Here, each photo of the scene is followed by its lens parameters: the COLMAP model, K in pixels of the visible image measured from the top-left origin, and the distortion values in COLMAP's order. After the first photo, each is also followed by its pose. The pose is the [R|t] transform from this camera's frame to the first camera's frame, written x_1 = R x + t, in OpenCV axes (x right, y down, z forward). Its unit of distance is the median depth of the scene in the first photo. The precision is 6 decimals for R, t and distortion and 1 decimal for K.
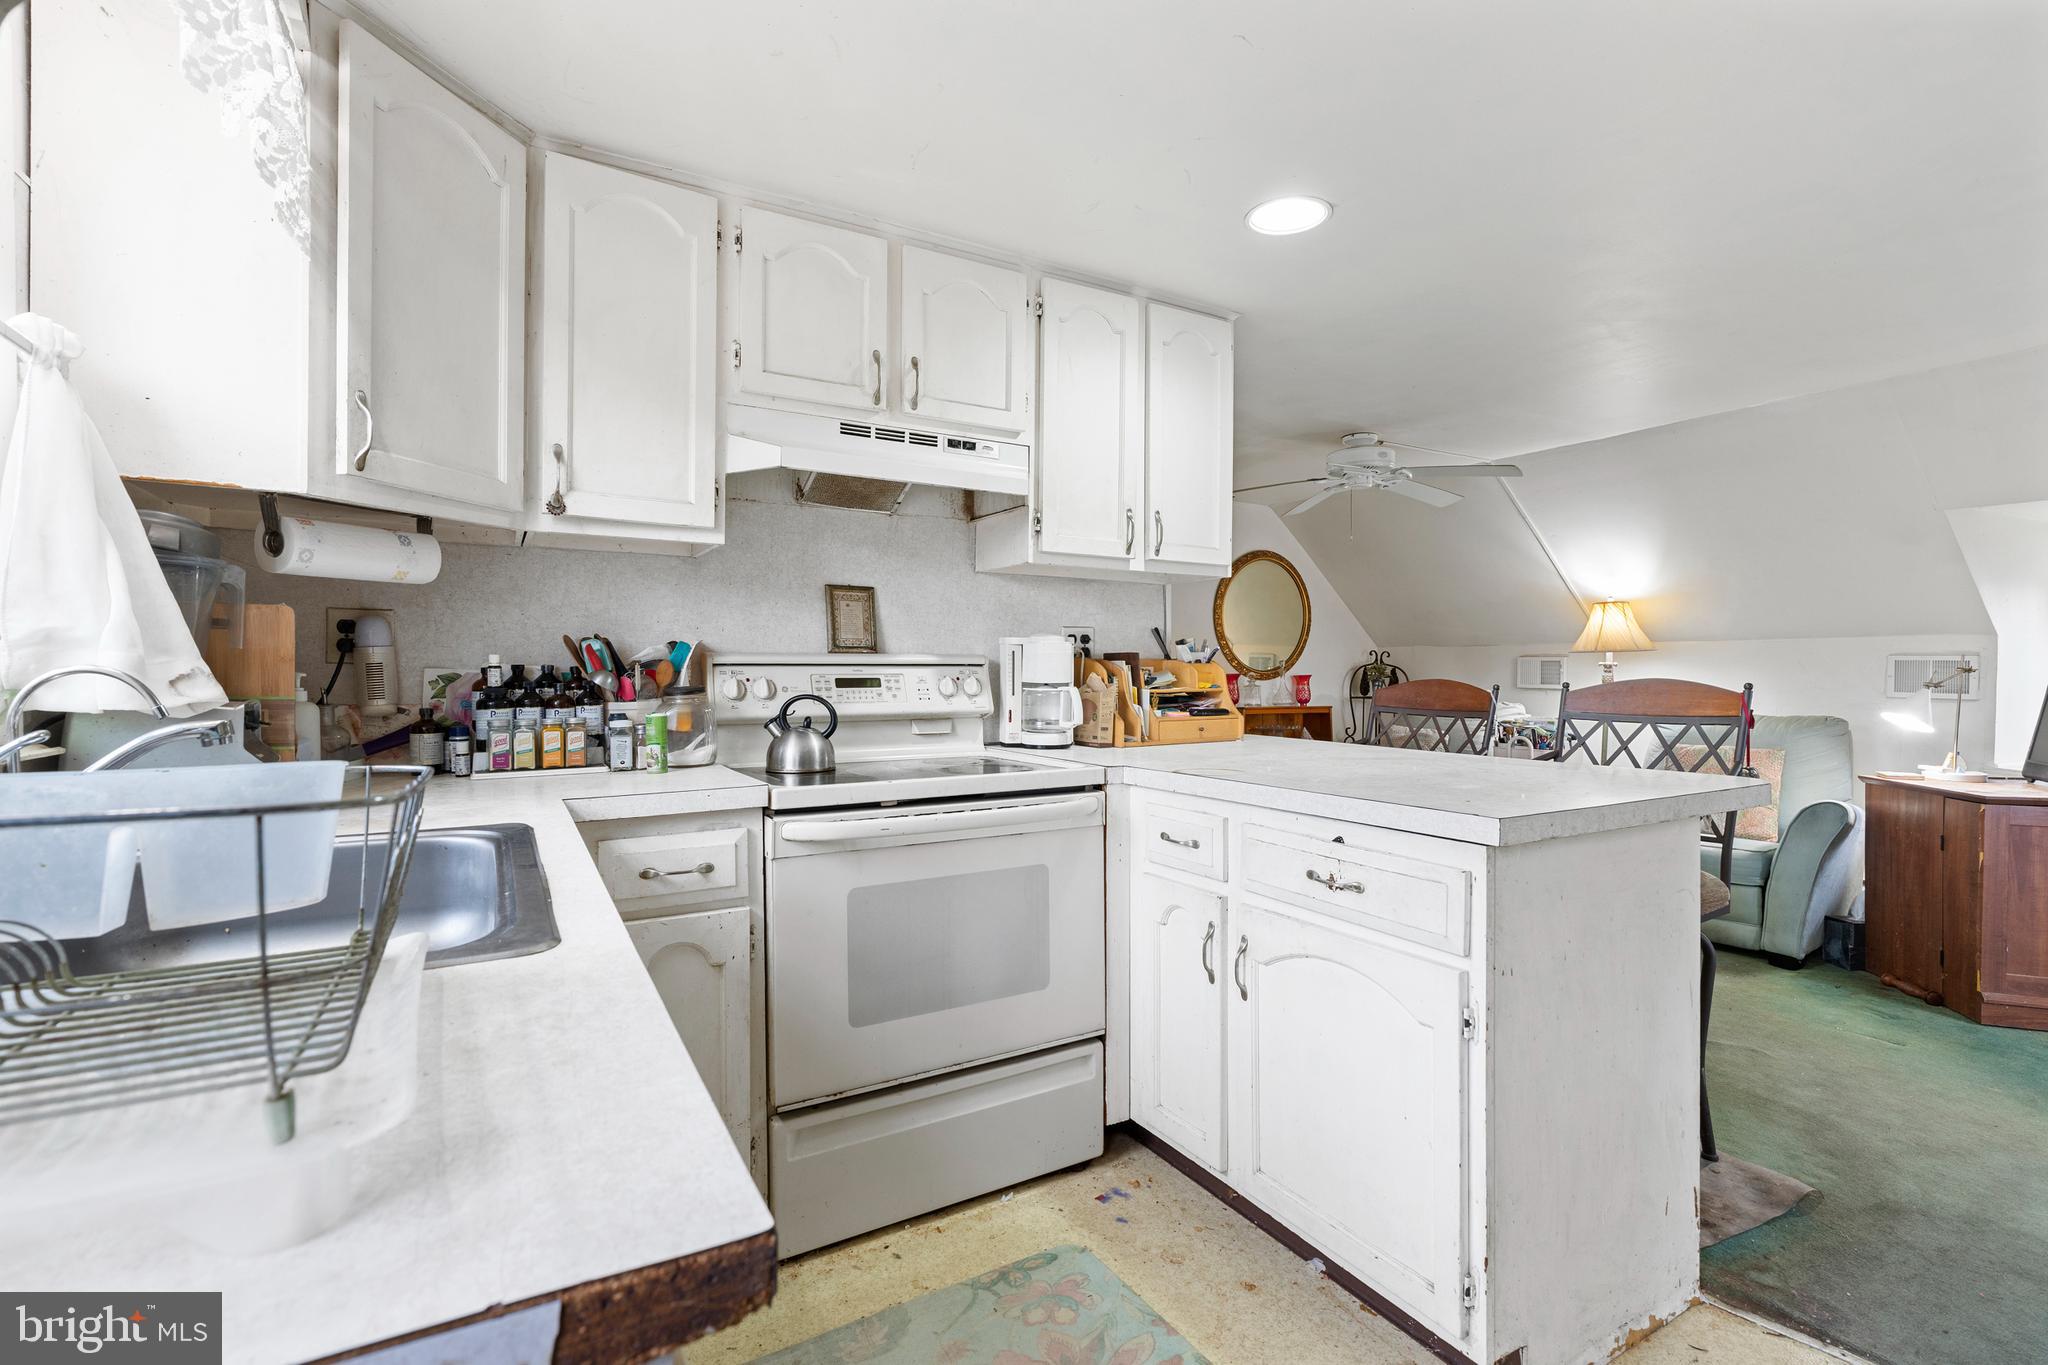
lens RADIAL K [[922.4, 0, 1016.6], [0, 922.4, 668.3], [0, 0, 1]] dist [-0.000590, 0.000625]
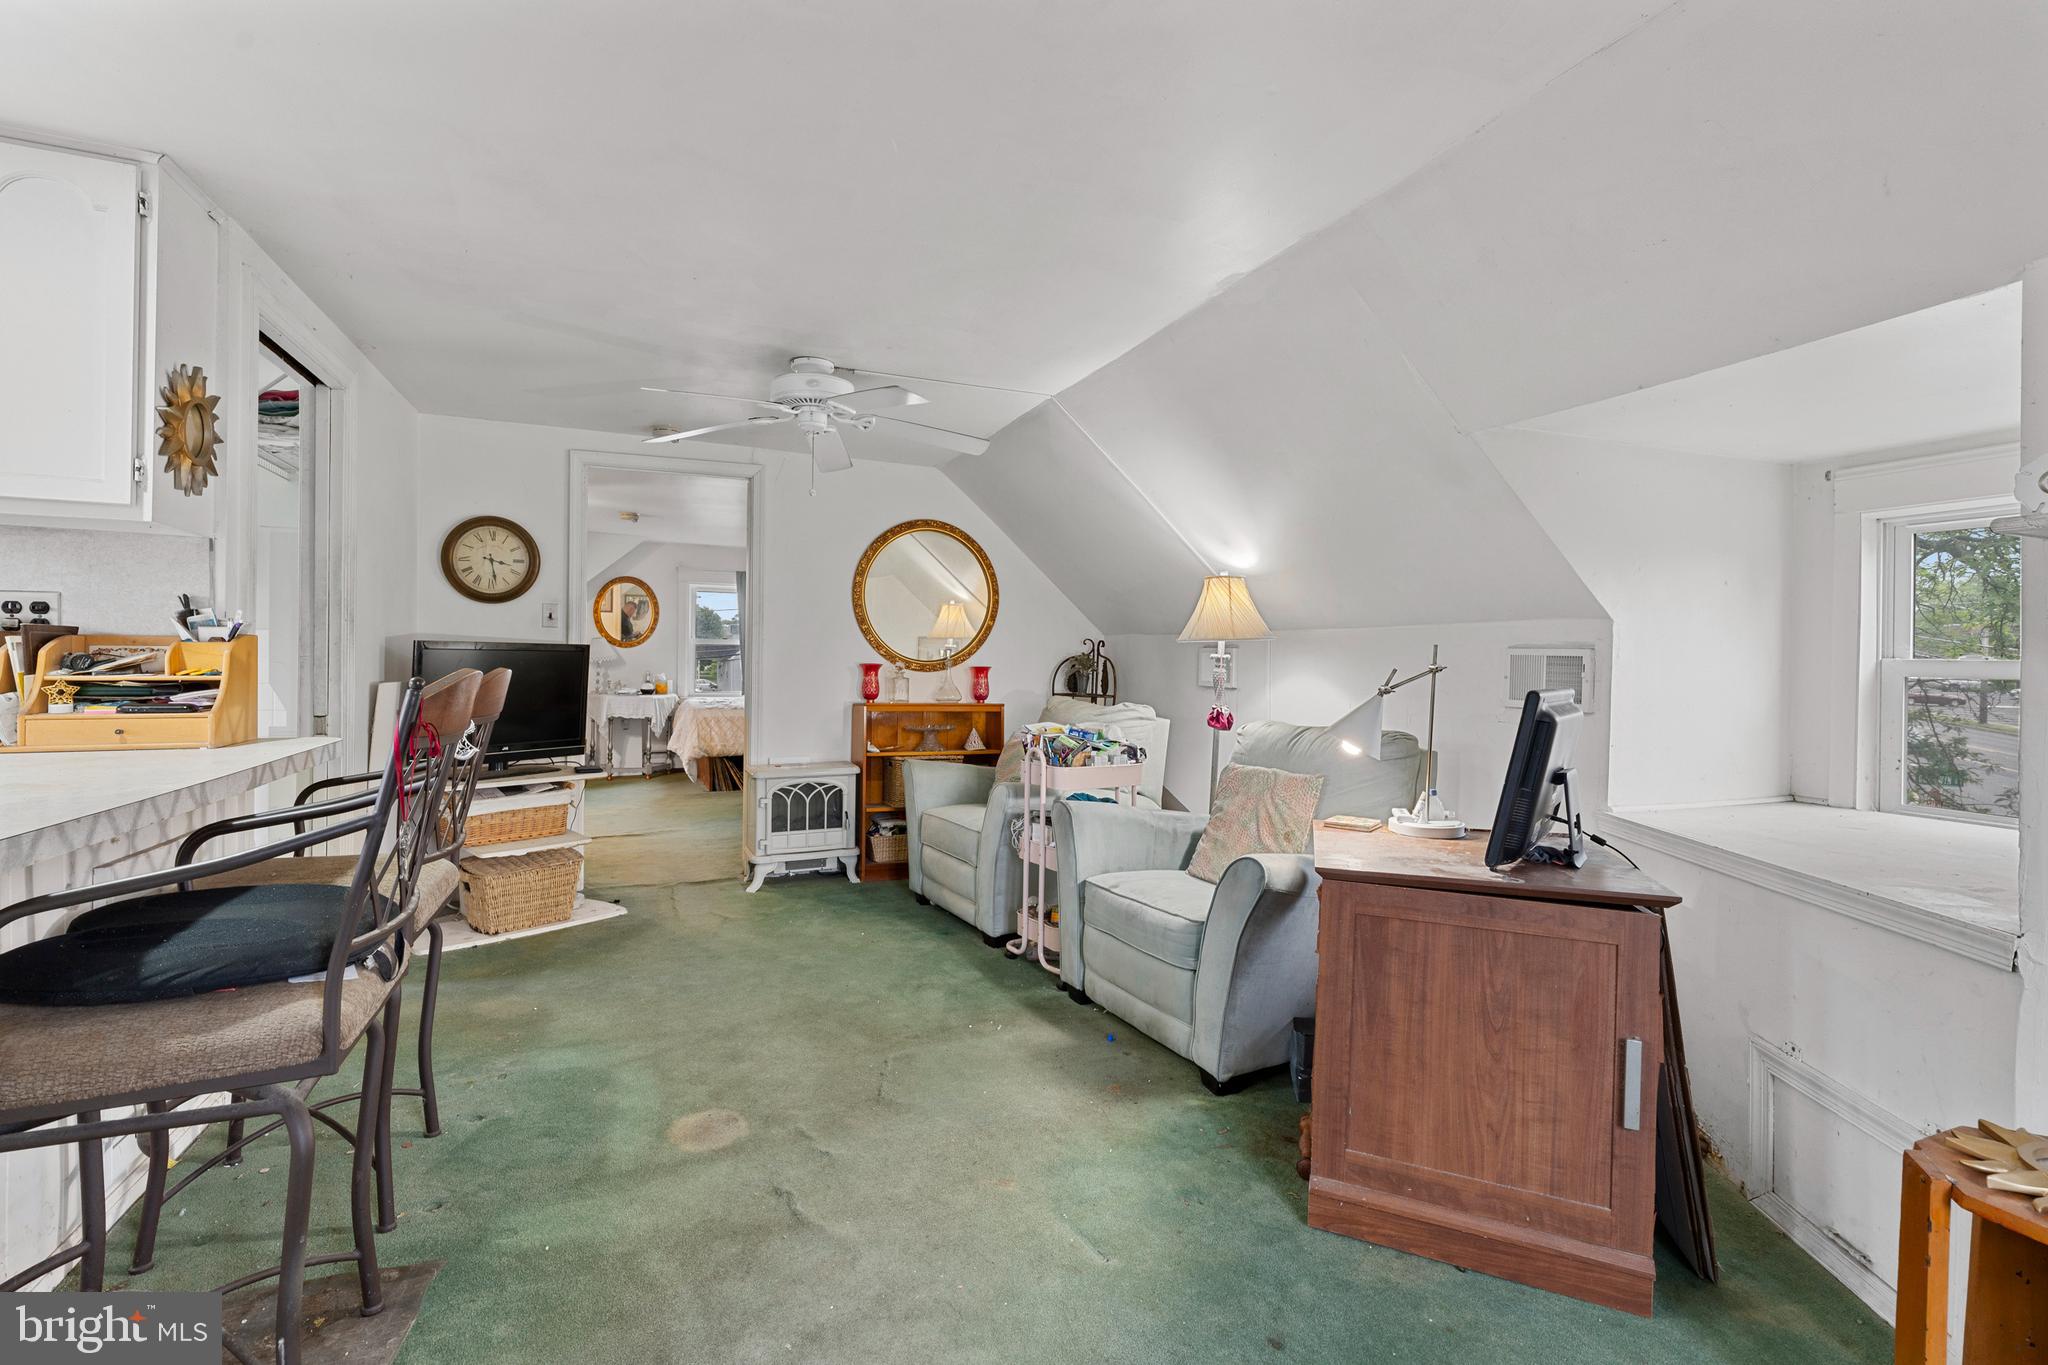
lens RADIAL K [[918.1, 0, 1009.4], [0, 918.1, 664.6], [0, 0, 1]] dist [0.001027, 0.000383]
pose [[0.991964, 0.015683, -0.125544, 1.178551], [-0.014846, 0.999861, 0.007604, -0.003412], [0.125646, -0.005679, 0.992059, 0.445397]]
